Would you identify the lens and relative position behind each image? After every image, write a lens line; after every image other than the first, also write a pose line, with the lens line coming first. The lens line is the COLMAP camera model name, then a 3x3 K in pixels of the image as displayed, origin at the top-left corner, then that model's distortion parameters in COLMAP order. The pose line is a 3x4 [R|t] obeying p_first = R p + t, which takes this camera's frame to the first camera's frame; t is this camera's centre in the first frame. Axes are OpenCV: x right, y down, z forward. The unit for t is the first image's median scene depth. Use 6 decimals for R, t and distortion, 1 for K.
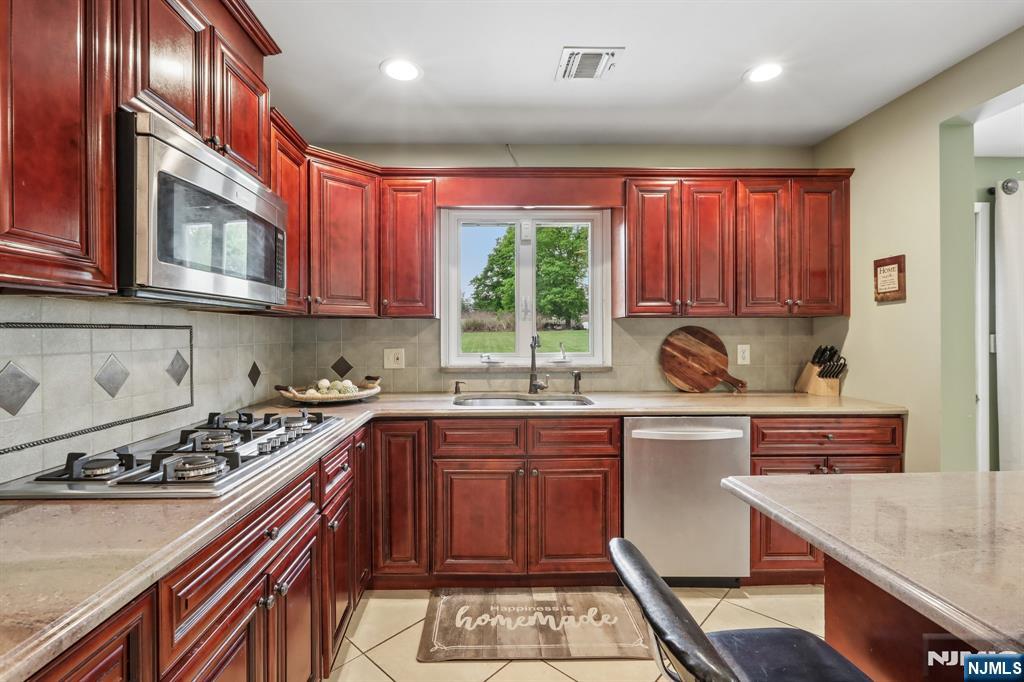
lens RADIAL K [[460.5, 0, 514.1], [0, 460.5, 337.2], [0, 0, 1]] dist [-0.003991, 0.003085]
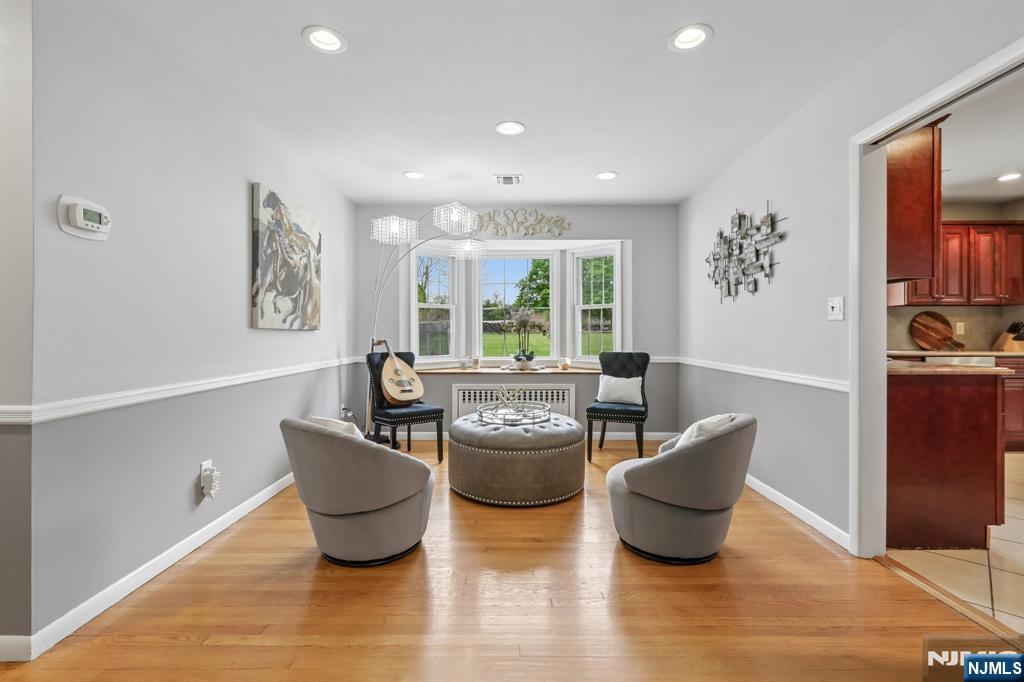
lens RADIAL K [[460.5, 0, 522.1], [0, 460.5, 335.2], [0, 0, 1]] dist [-0.003991, 0.003085]
pose [[0.999944, -0.000845, -0.010539, -1.168160], [0.000741, 0.999951, -0.009856, 0.085170], [0.010547, 0.009848, 0.999896, -0.744983]]
